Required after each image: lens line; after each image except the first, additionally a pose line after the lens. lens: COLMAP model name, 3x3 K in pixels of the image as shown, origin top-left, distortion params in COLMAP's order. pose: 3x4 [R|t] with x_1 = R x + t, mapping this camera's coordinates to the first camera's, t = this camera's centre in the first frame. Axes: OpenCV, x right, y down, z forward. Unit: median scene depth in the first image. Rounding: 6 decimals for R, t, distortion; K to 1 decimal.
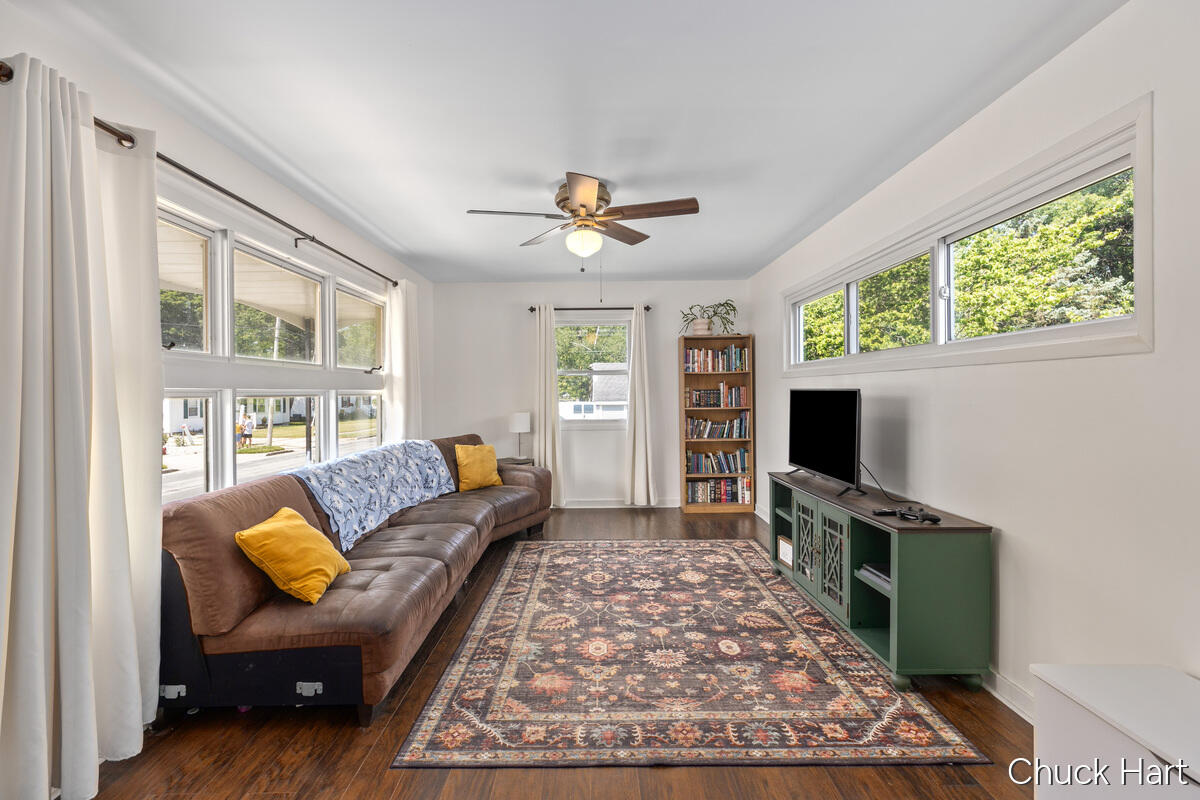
lens RADIAL K [[549.1, 0, 600.4], [0, 549.1, 396.0], [0, 0, 1]] dist [-0.000822, 0.001061]
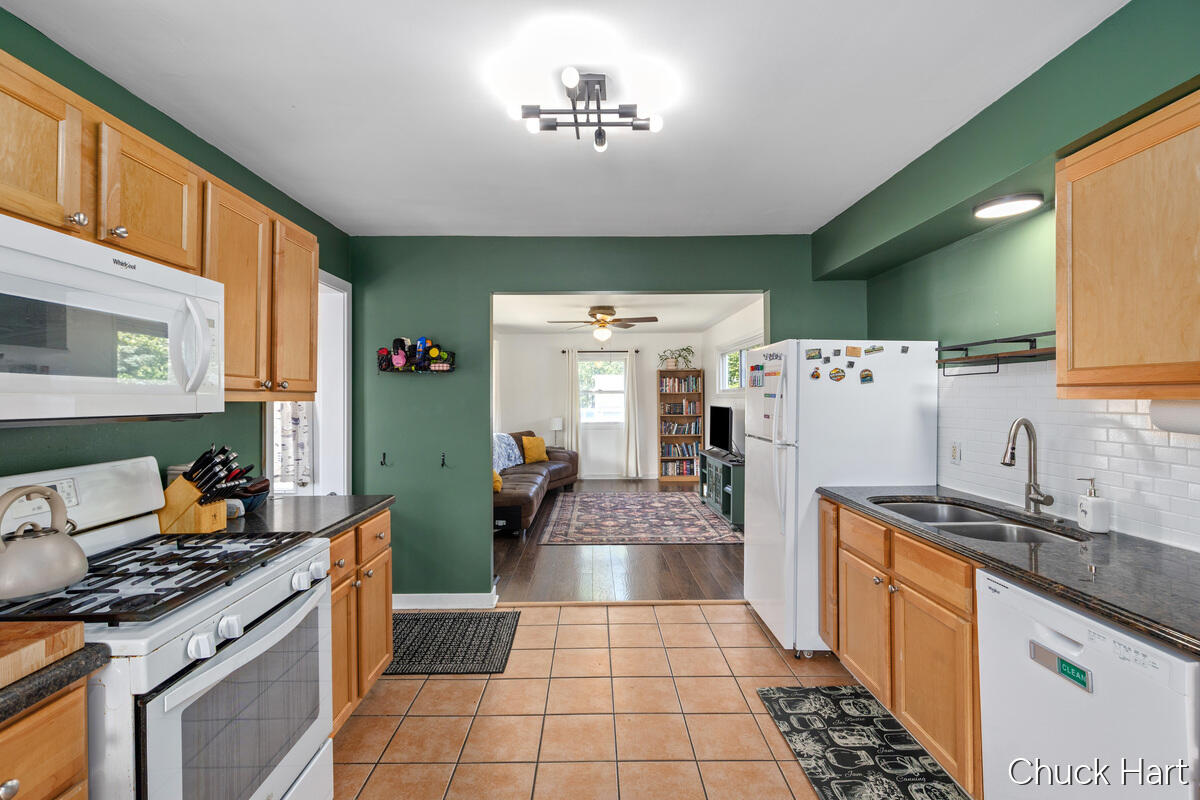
lens RADIAL K [[549.1, 0, 602.3], [0, 549.1, 396.4], [0, 0, 1]] dist [-0.000822, 0.001061]
pose [[0.999974, 0.004074, 0.005882, -0.023409], [-0.004018, 0.999946, -0.009539, -0.016229], [-0.005921, 0.009515, 0.999937, -0.585111]]
